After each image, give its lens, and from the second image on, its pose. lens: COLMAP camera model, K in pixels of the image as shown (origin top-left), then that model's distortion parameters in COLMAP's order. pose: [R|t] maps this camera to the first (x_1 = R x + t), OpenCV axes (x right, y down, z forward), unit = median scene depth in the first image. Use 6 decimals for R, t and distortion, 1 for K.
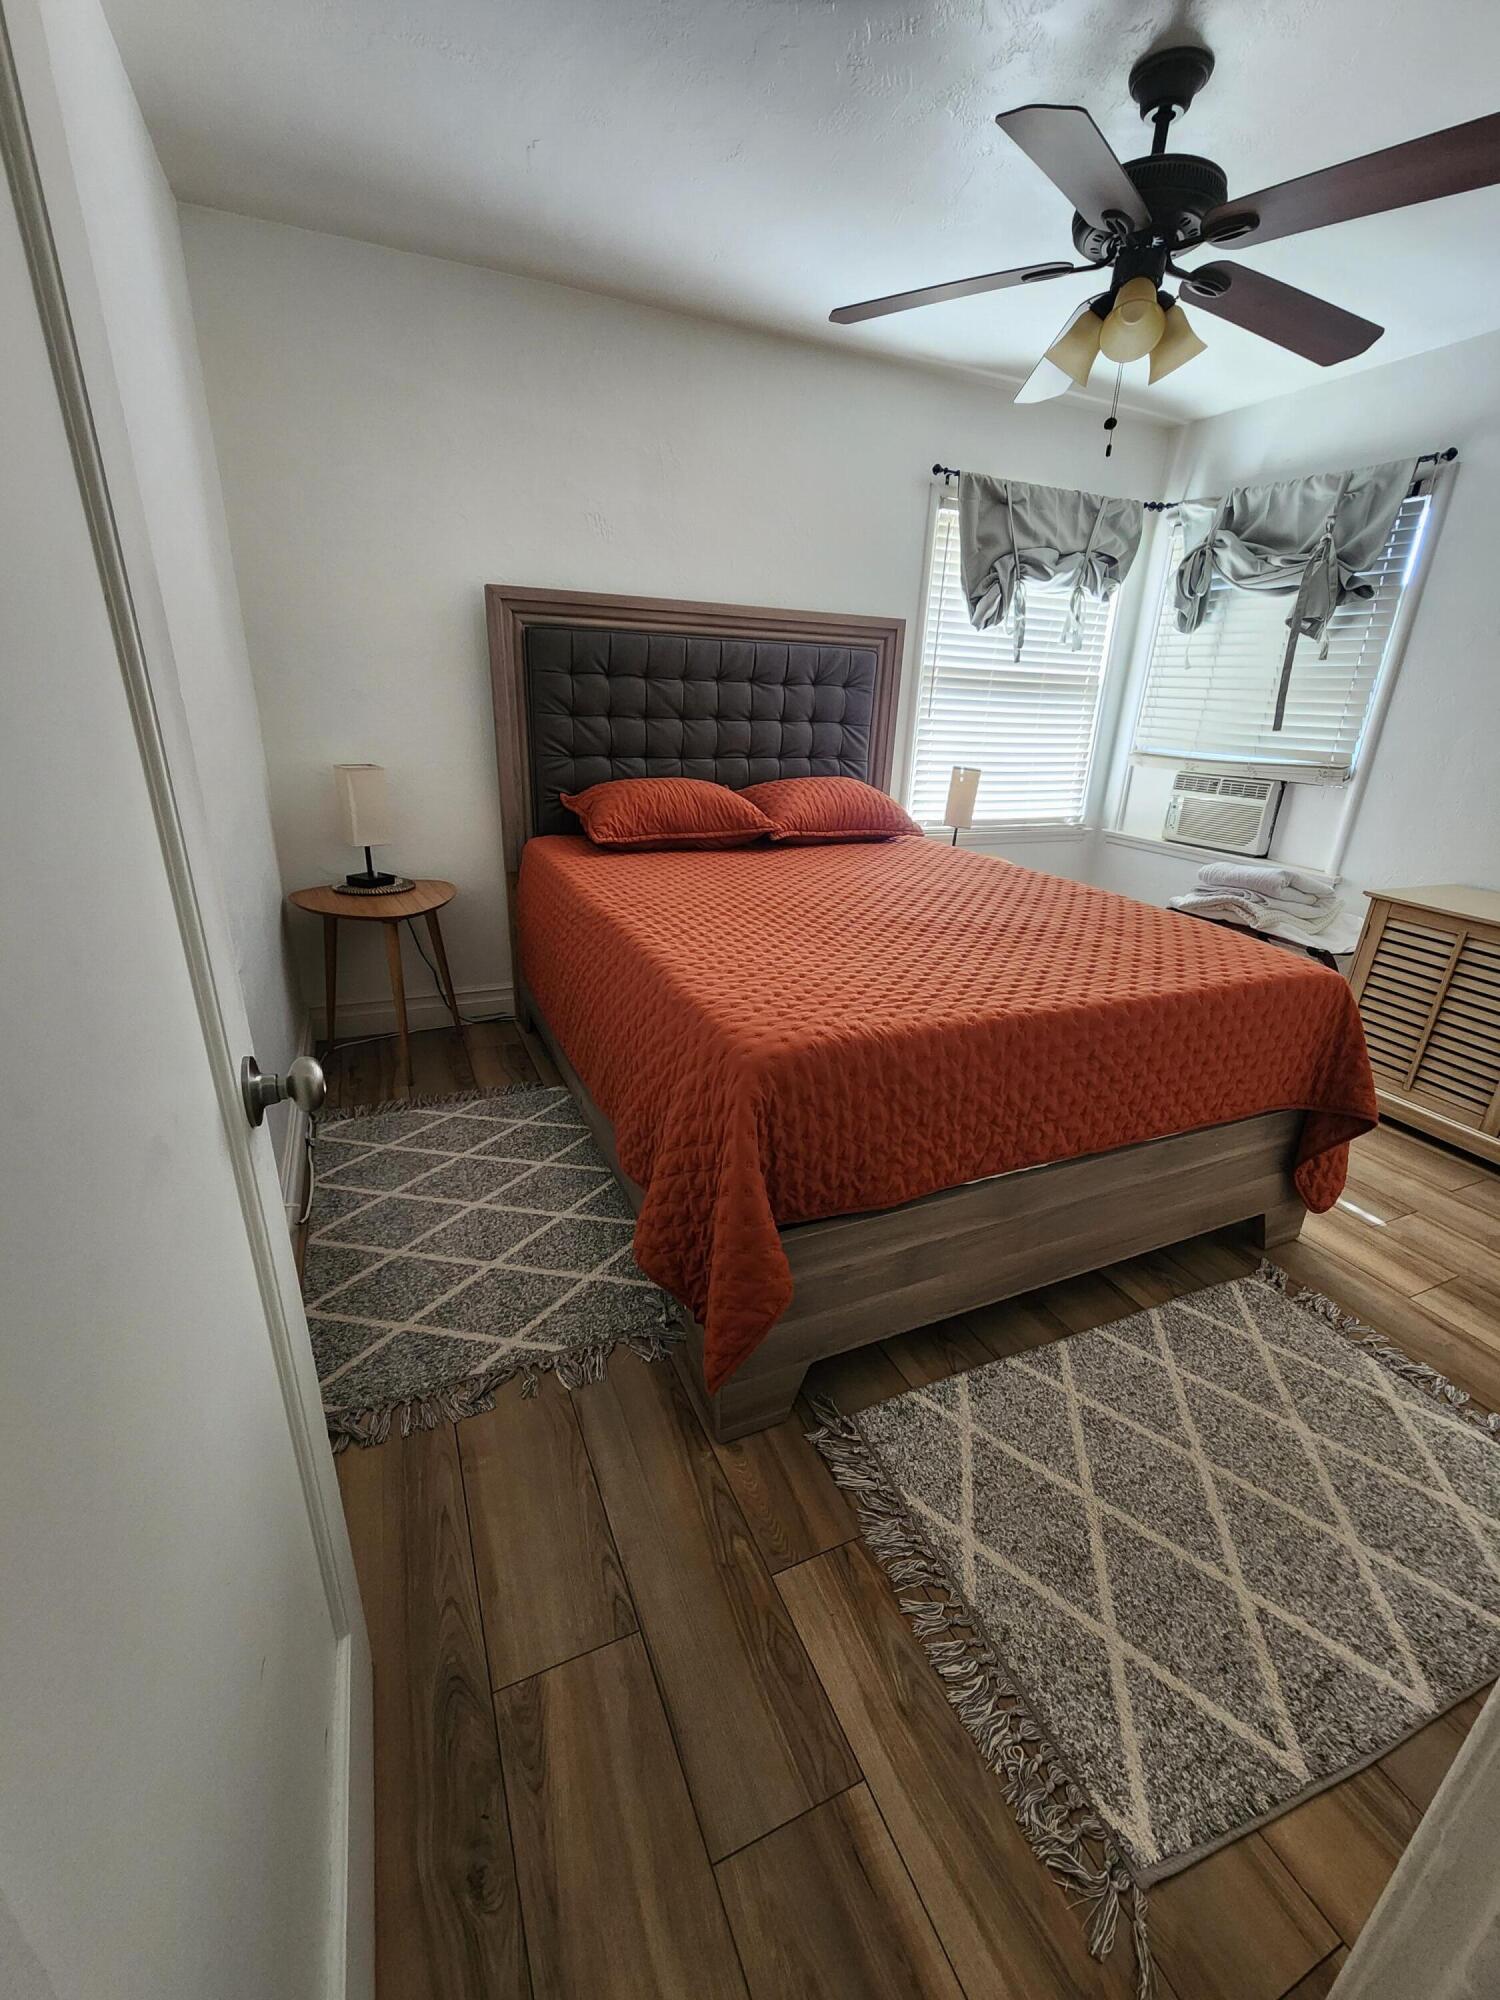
lens RADIAL K [[825.9, 0, 755.5], [0, 825.9, 1001.9], [0, 0, 1]] dist [0.002544, 0.000166]
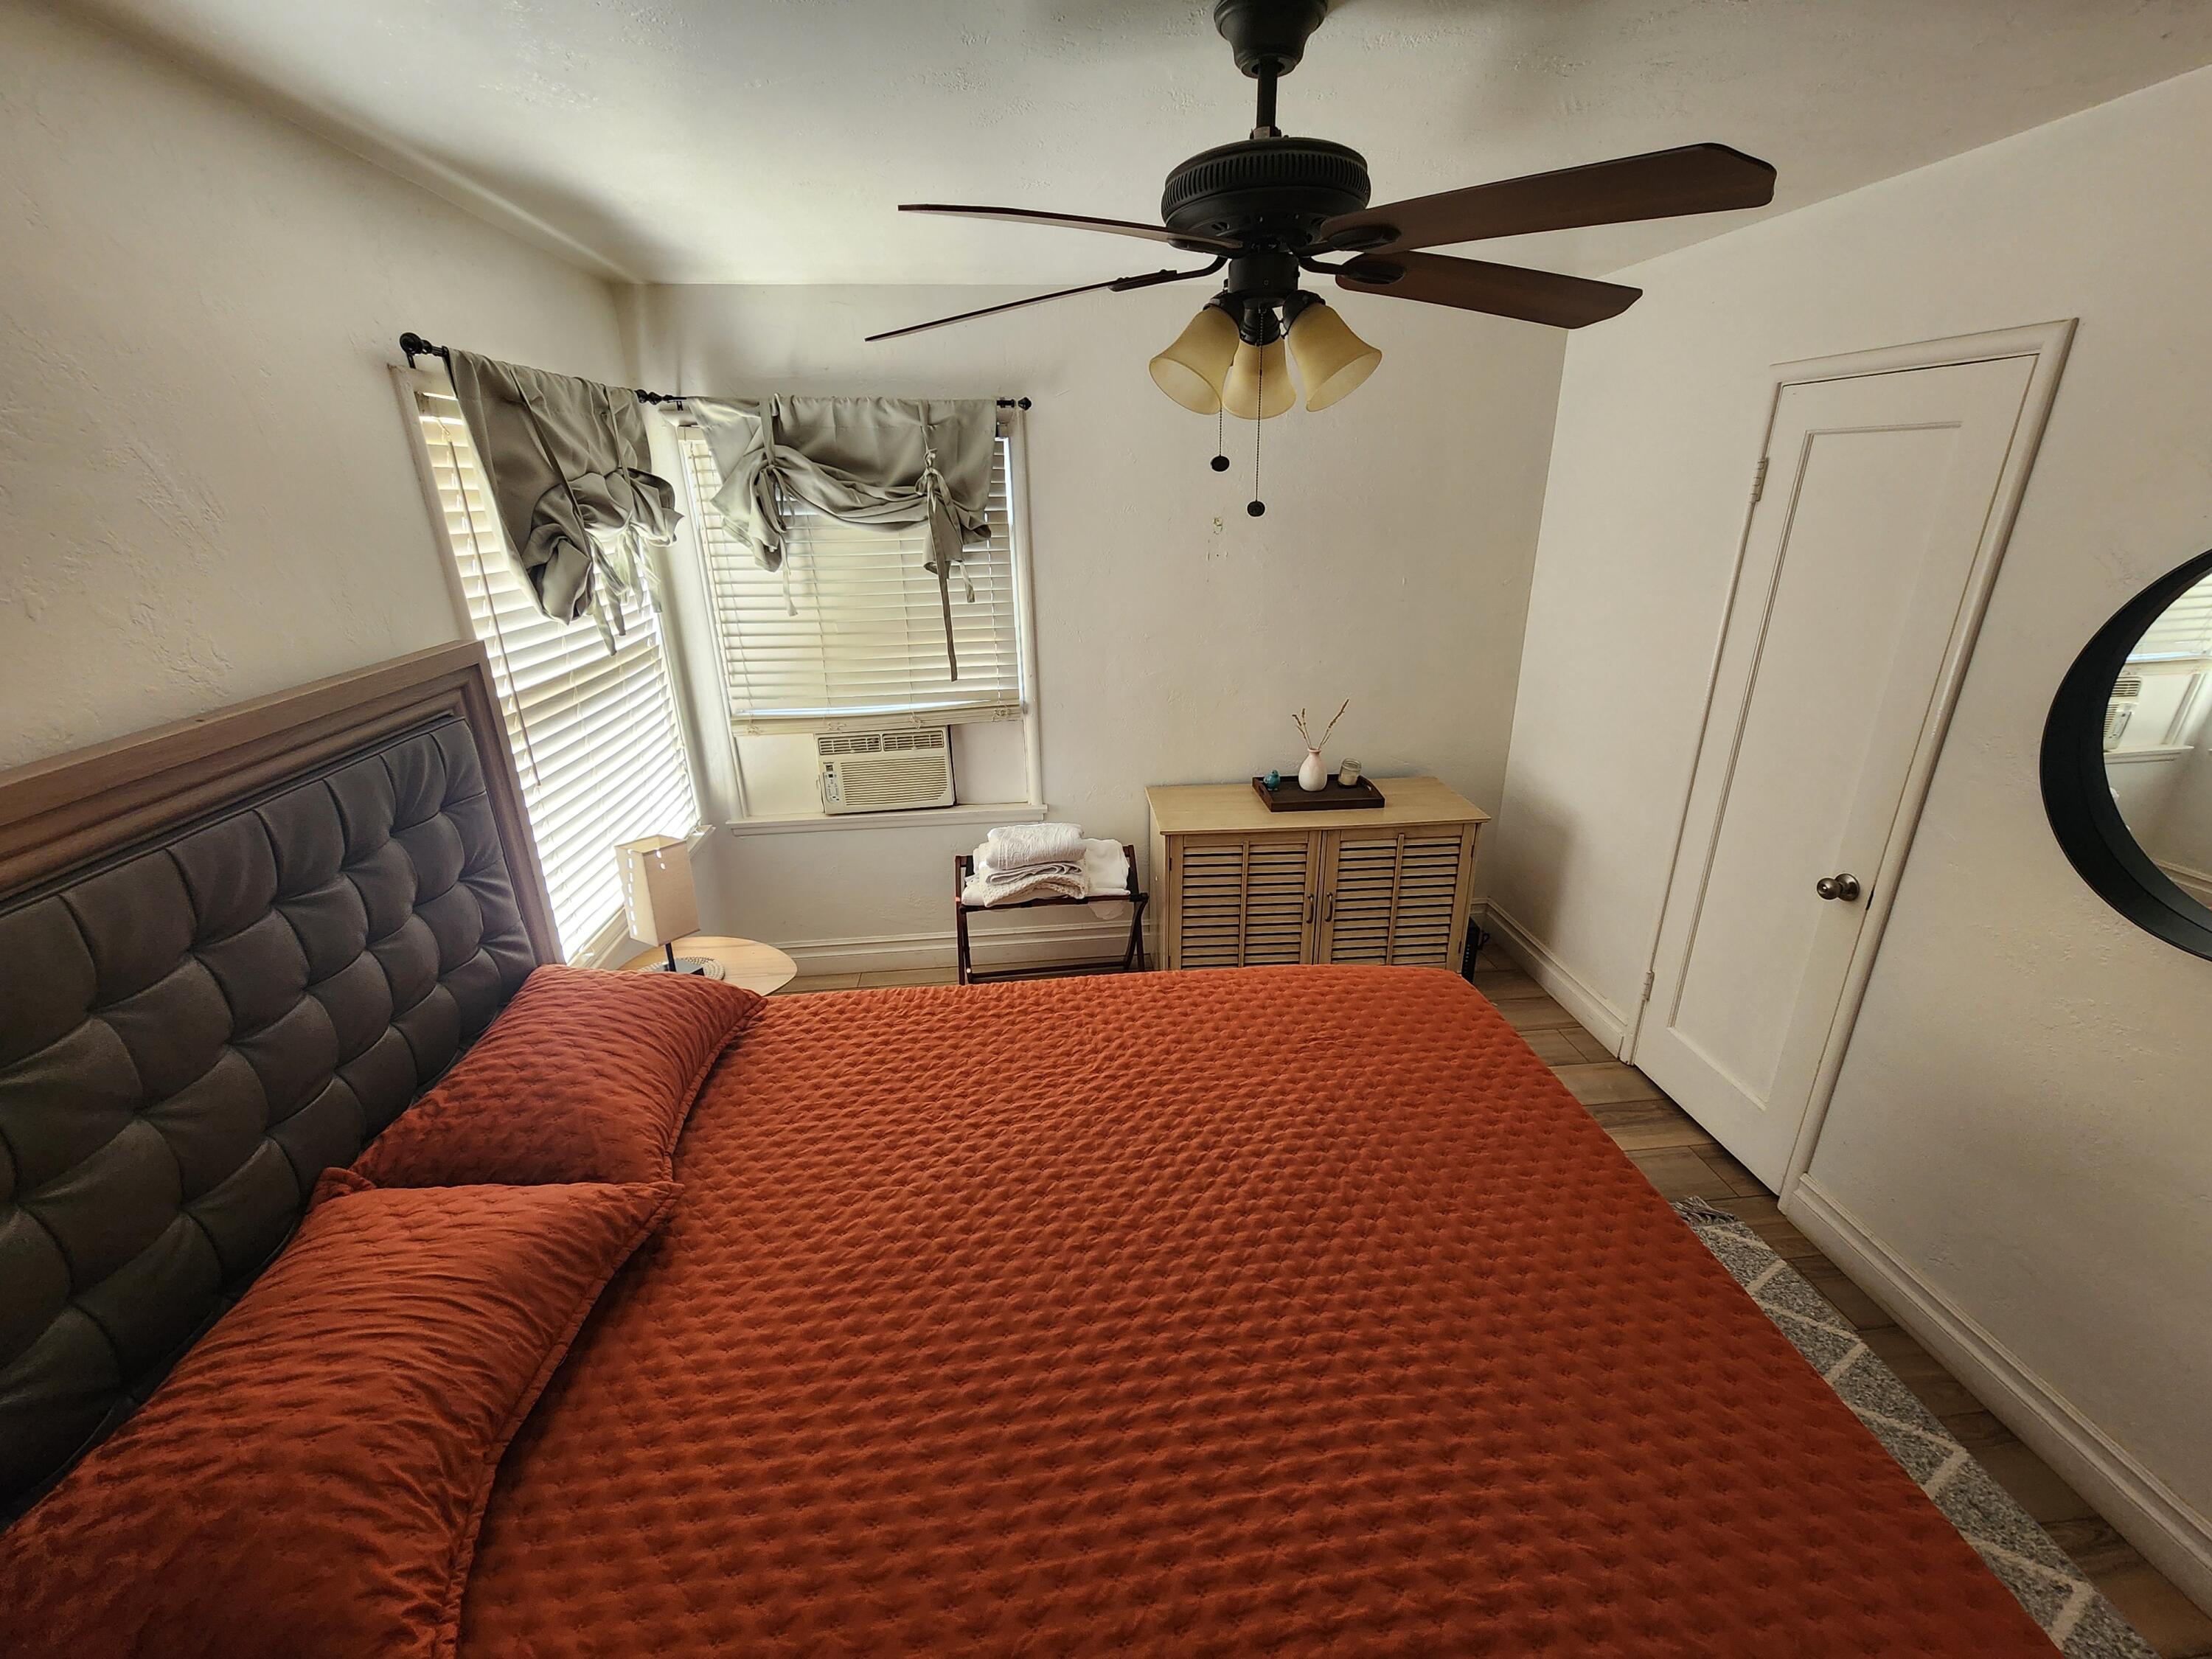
lens RADIAL K [[913.5, 0, 1111.8], [0, 913.5, 823.0], [0, 0, 1]] dist [0.002544, 0.000166]
pose [[0.314902, -0.374885, 0.871951, -0.223590], [0.360986, 0.896955, 0.255266, -0.376051], [-0.877796, 0.234379, 0.417781, 0.474401]]
